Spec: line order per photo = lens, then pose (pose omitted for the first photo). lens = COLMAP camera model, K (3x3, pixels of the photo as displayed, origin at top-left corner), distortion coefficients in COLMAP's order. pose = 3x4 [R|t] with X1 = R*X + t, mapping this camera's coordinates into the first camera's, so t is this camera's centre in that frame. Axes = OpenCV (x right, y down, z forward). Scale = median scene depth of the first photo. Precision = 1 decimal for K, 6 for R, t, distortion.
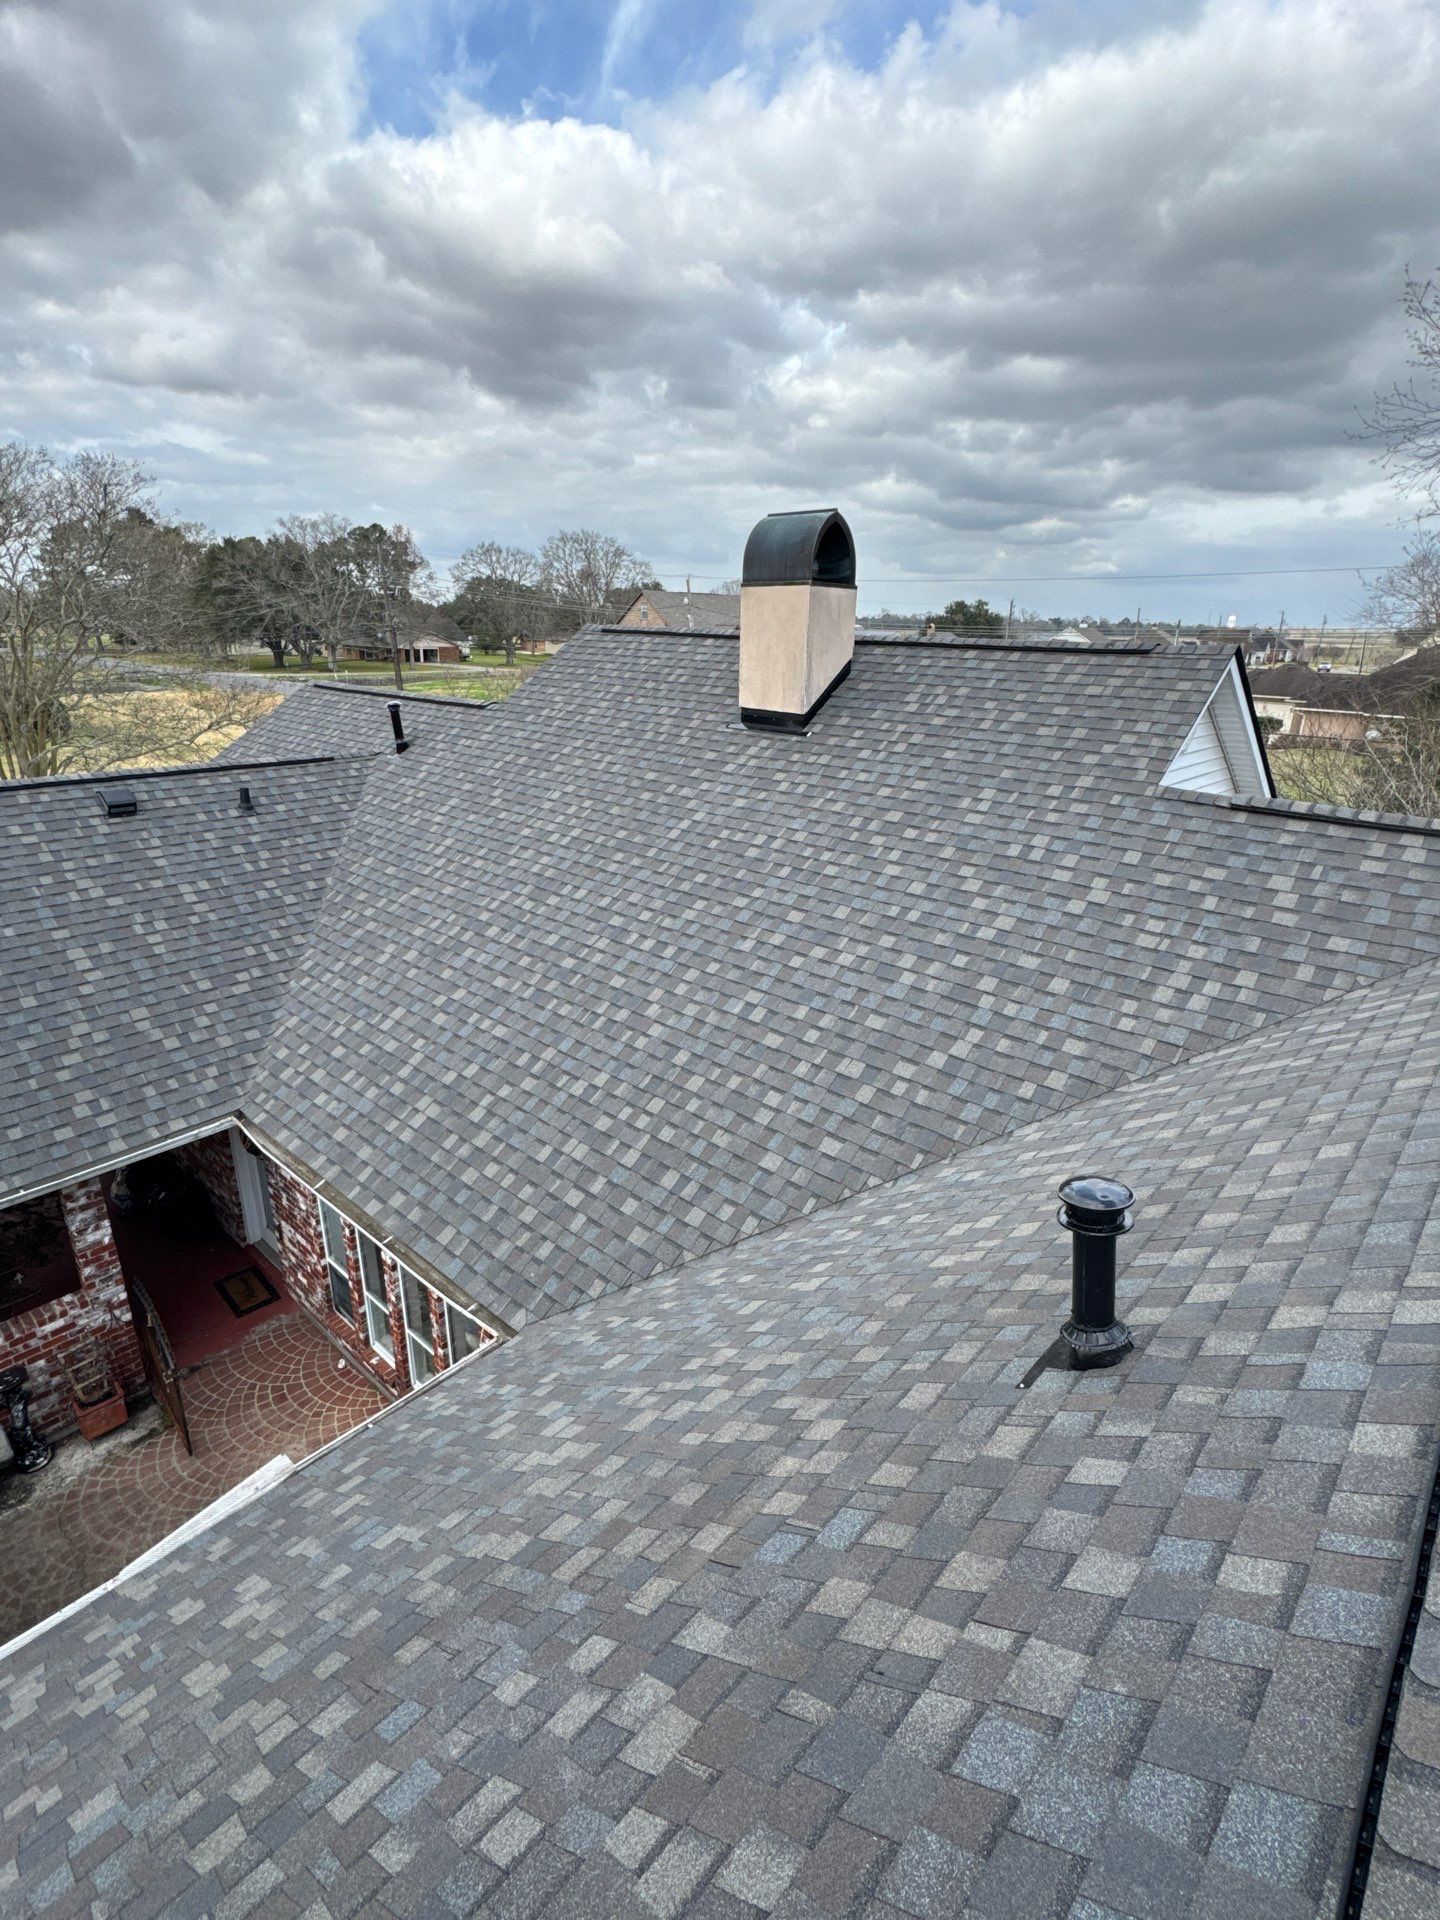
lens RADIAL K [[962.4, 0, 721.7], [0, 962.4, 956.6], [0, 0, 1]] dist [0.003927, 0.000521]
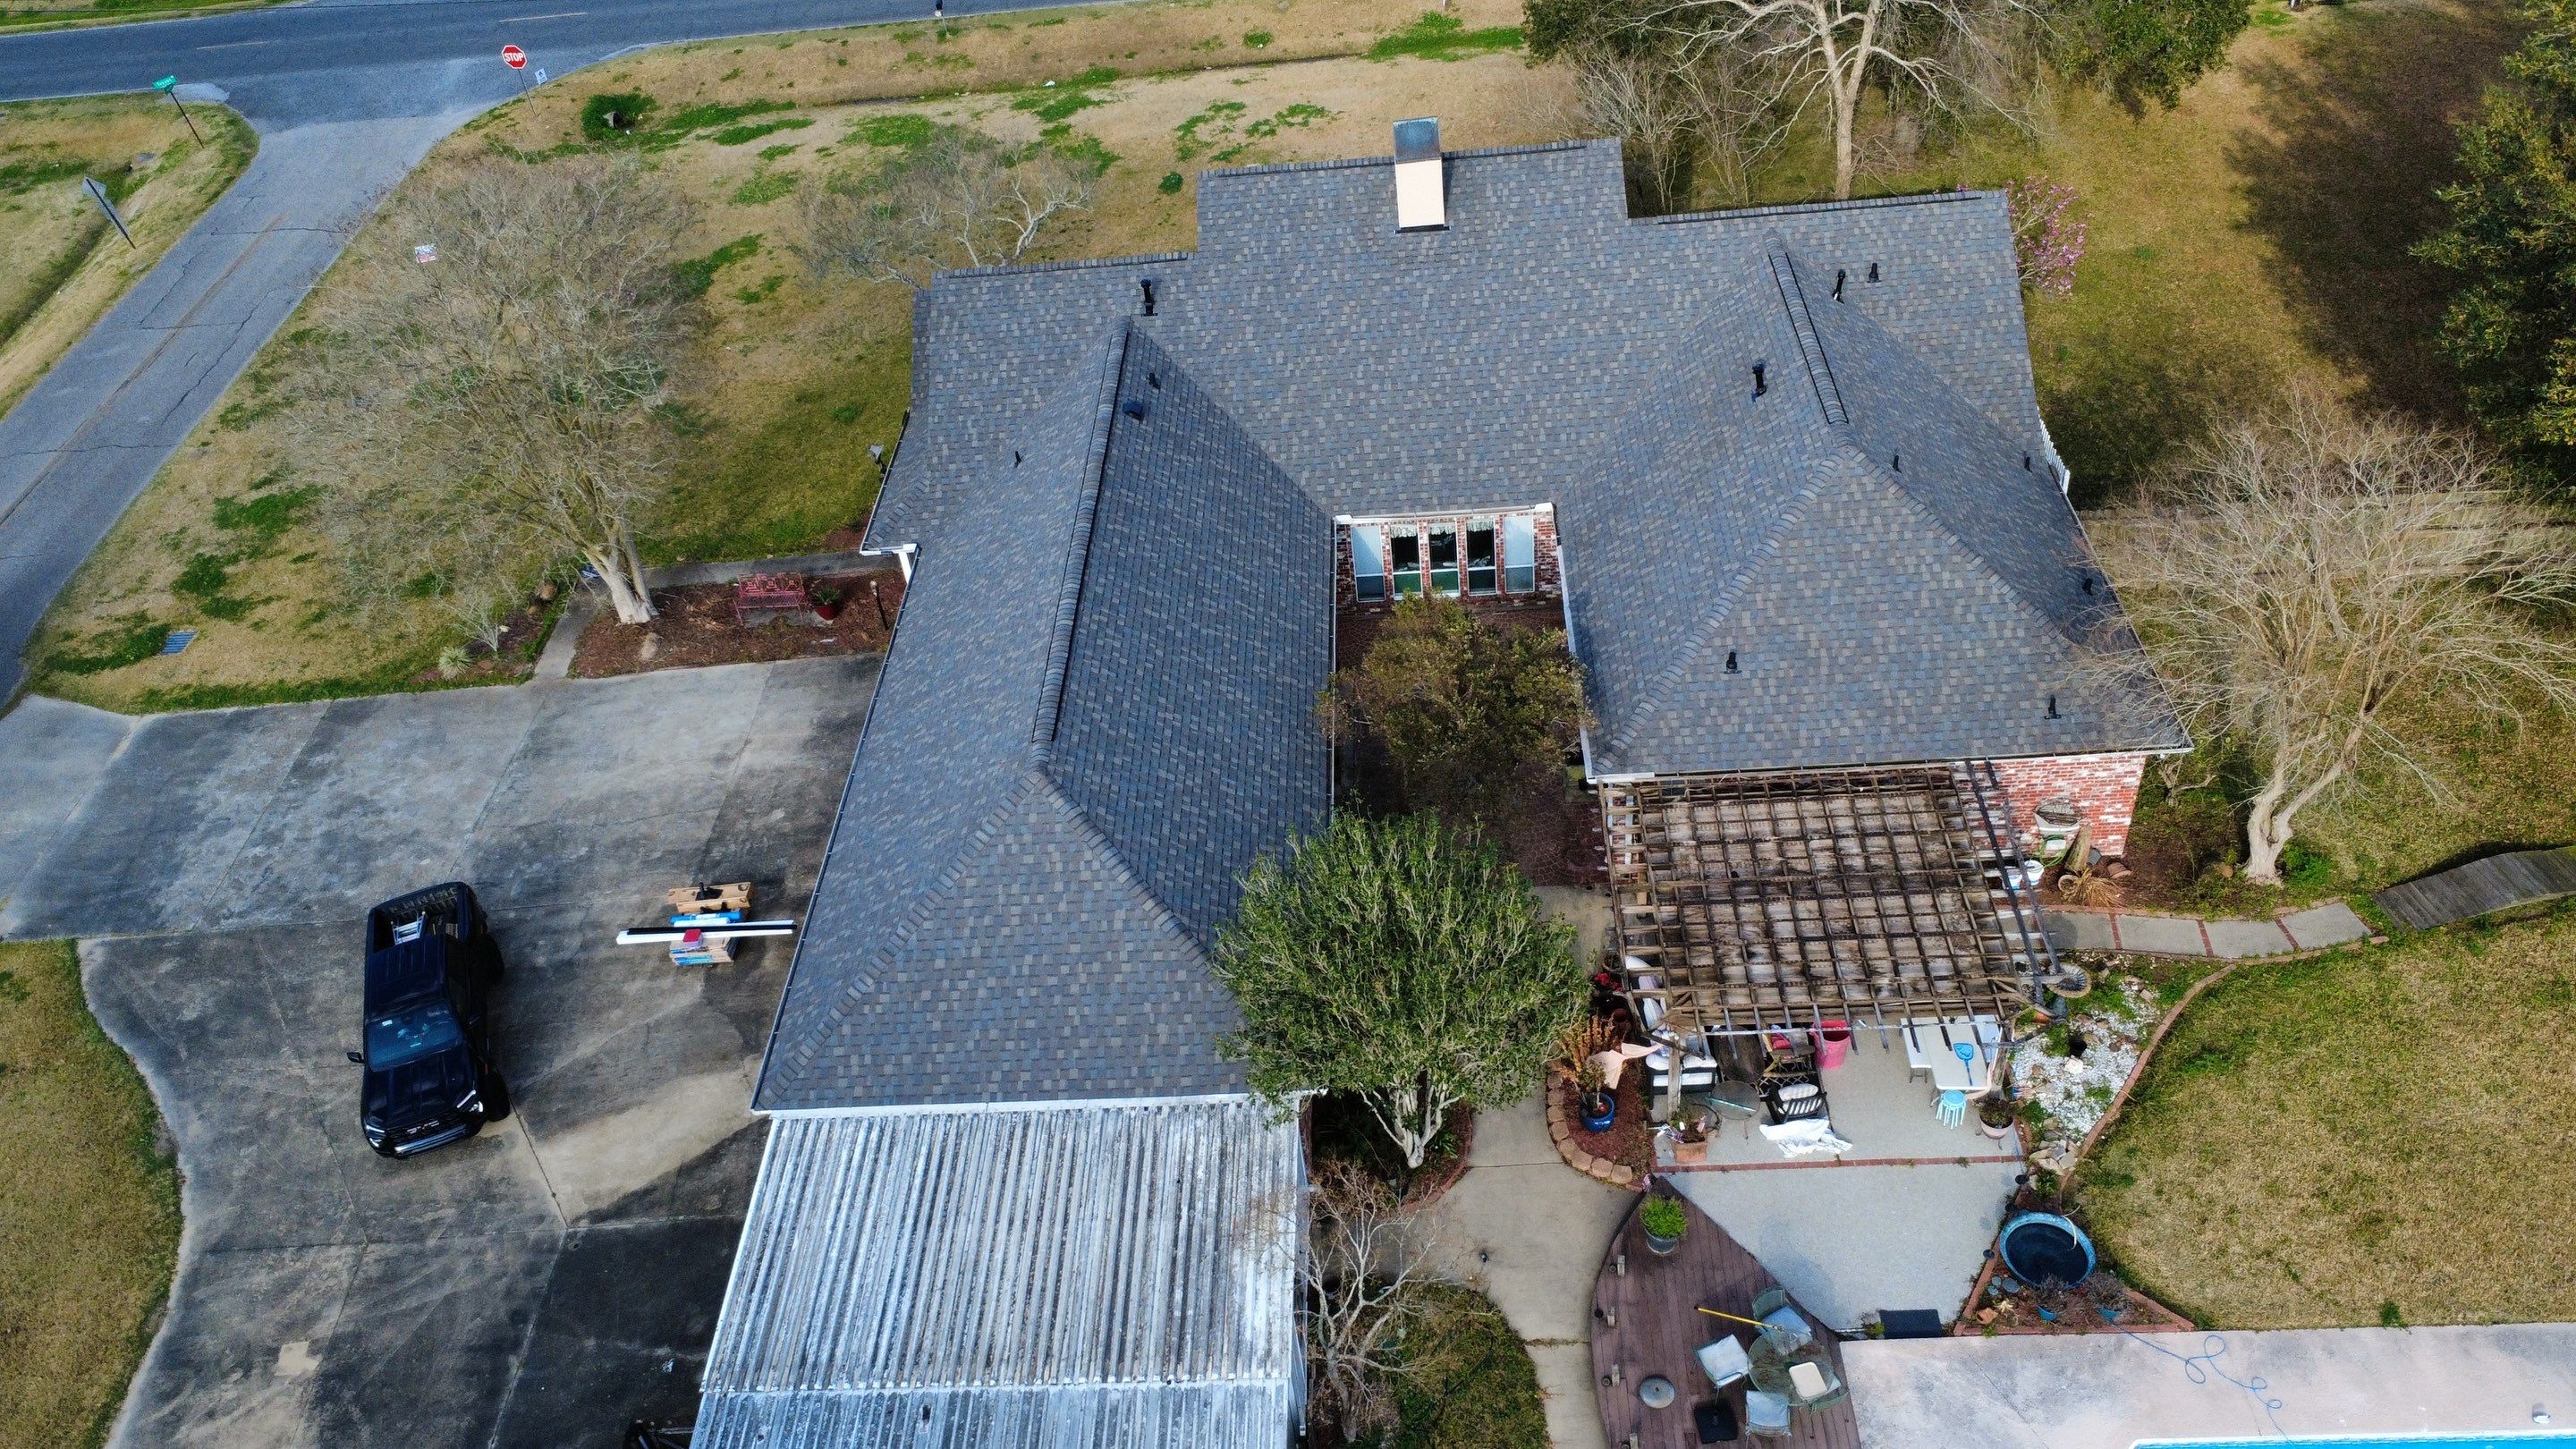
lens RADIAL K [[1938.7, 0, 1284.1], [0, 1938.7, 737.1], [0, 0, 1]] dist [-0.002348, 0.005634]
pose [[0.755038, -0.494365, 0.430721, -2.882565], [0.322057, 0.851821, 0.413134, -1.318176], [-0.571136, -0.173215, 0.802371, -2.611902]]
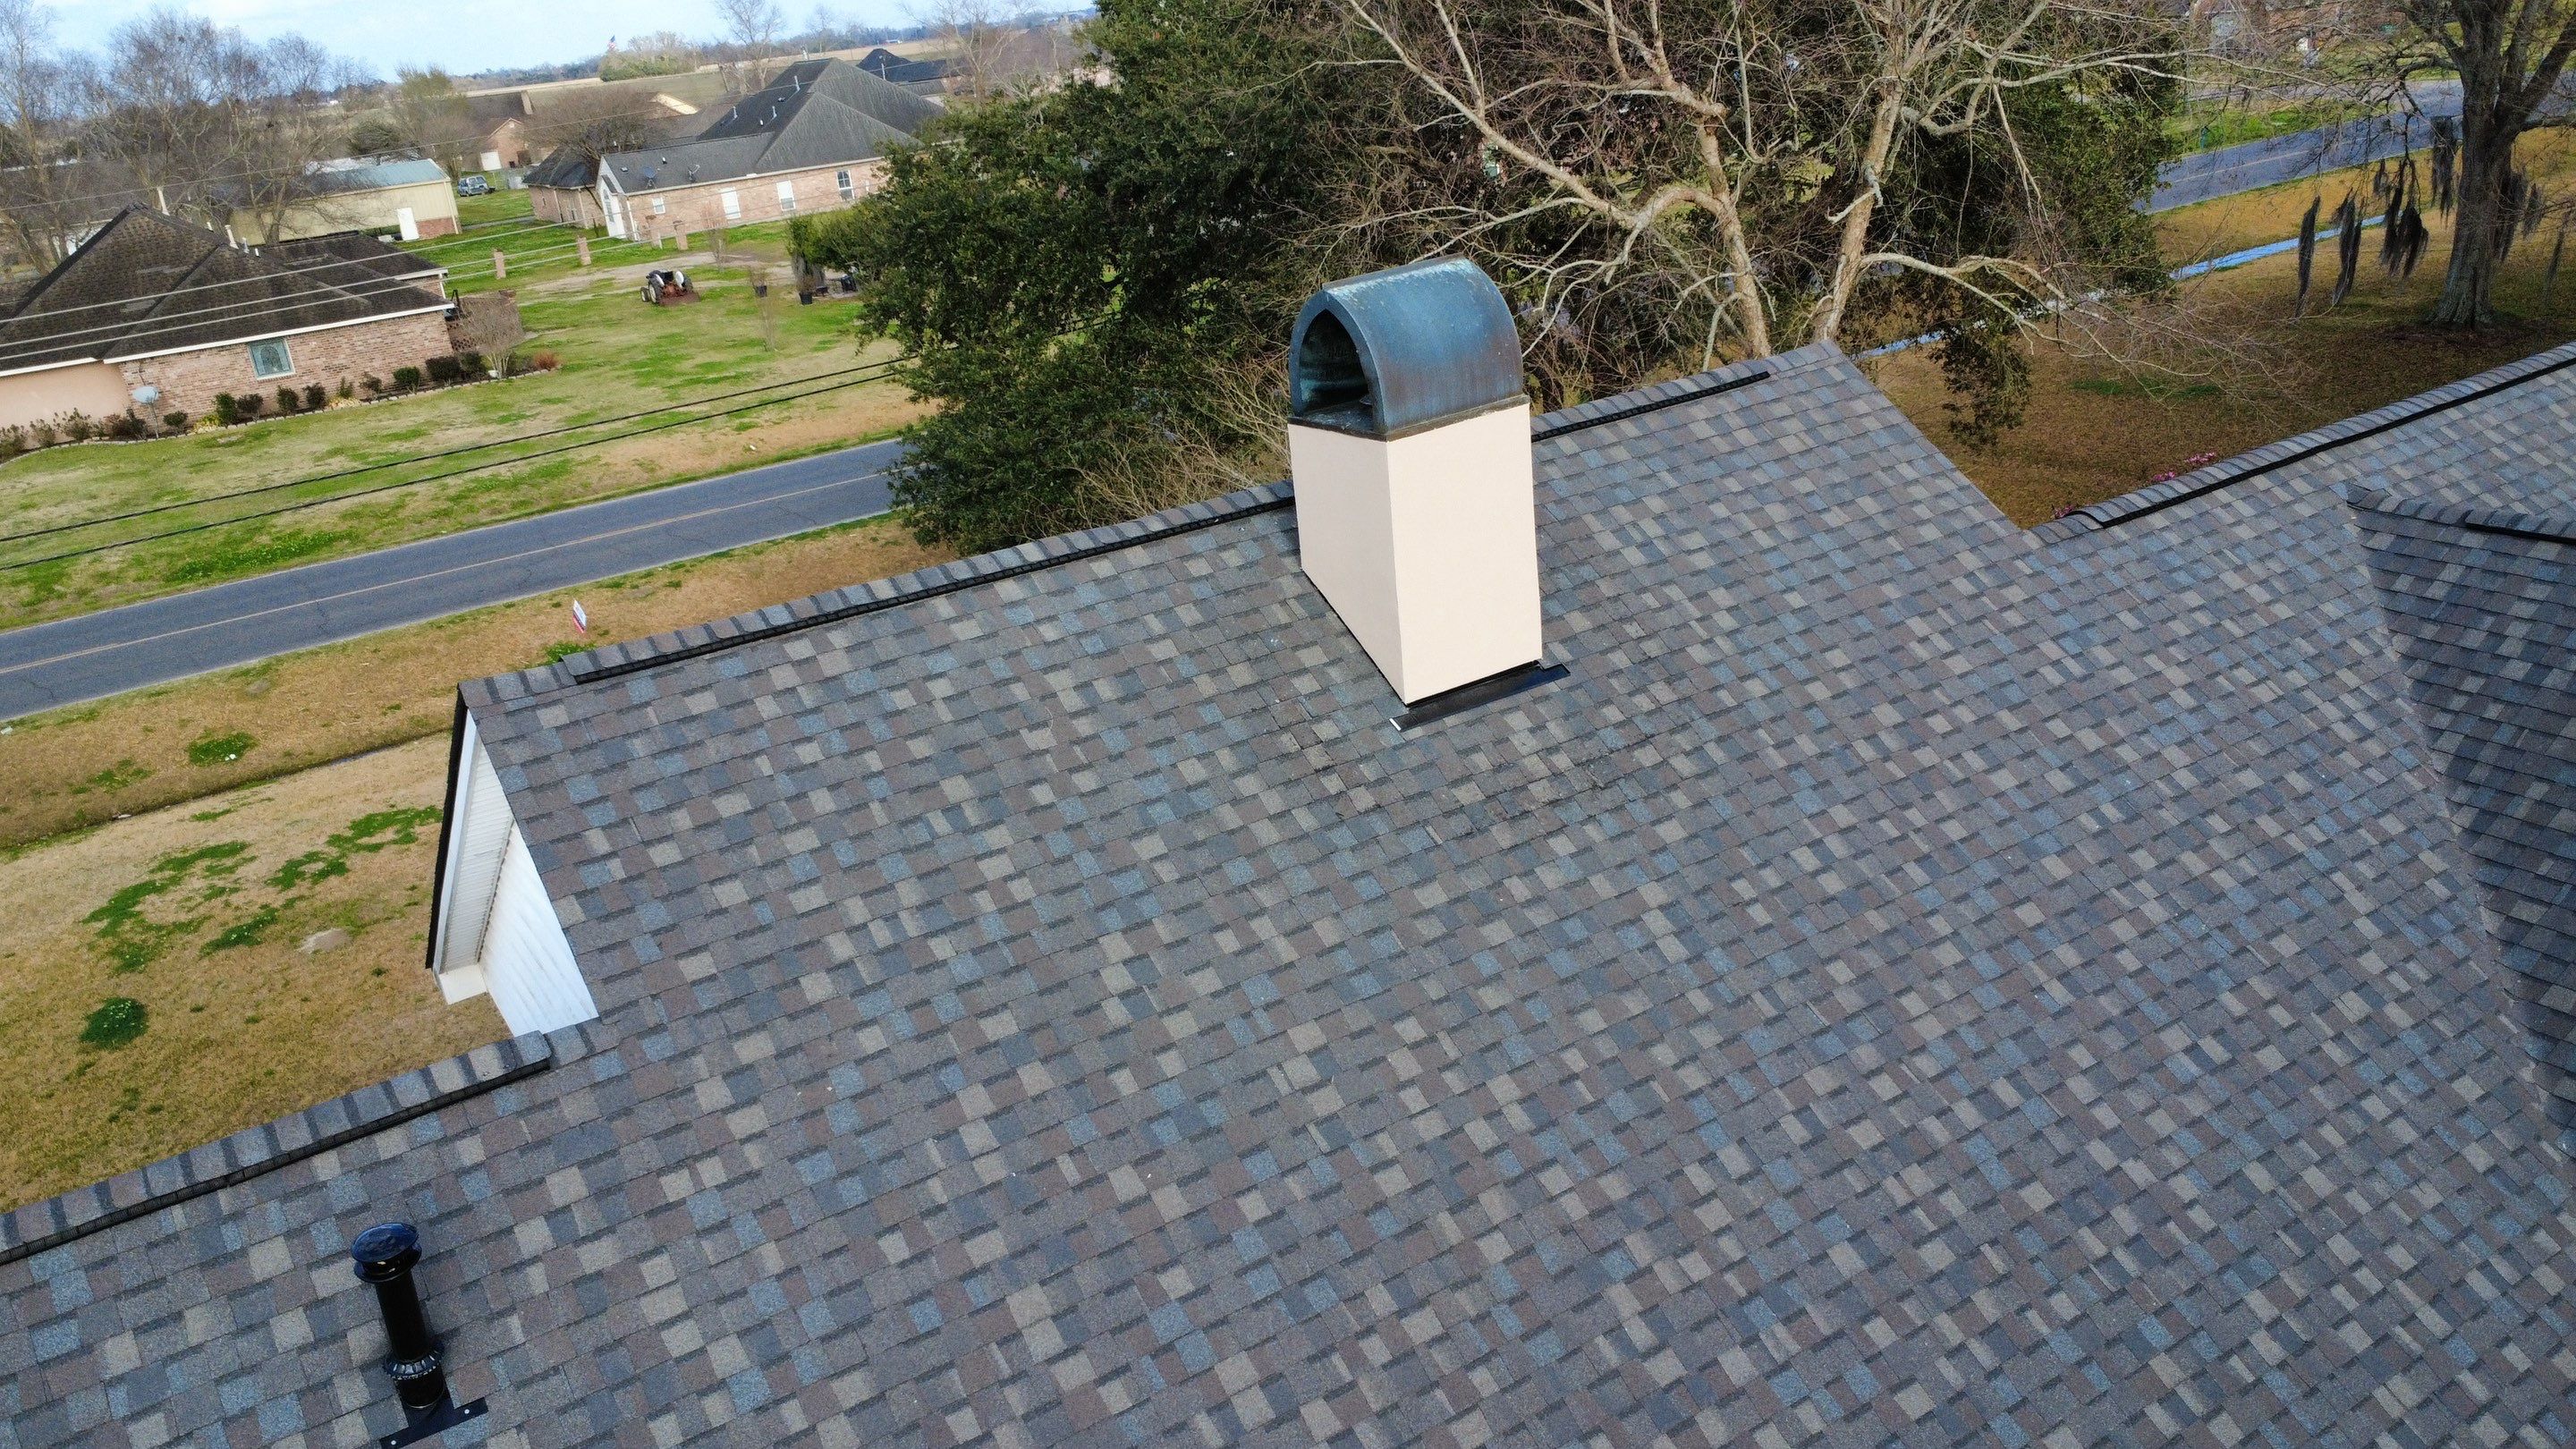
lens RADIAL K [[1938.7, 0, 1280.2], [0, 1938.7, 739.5], [0, 0, 1]] dist [-0.002348, 0.005634]
pose [[0.259252, -0.395120, 0.881288, -1.062887], [0.420449, 0.867656, 0.265323, -0.651077], [-0.869489, 0.301751, 0.391069, 0.897428]]
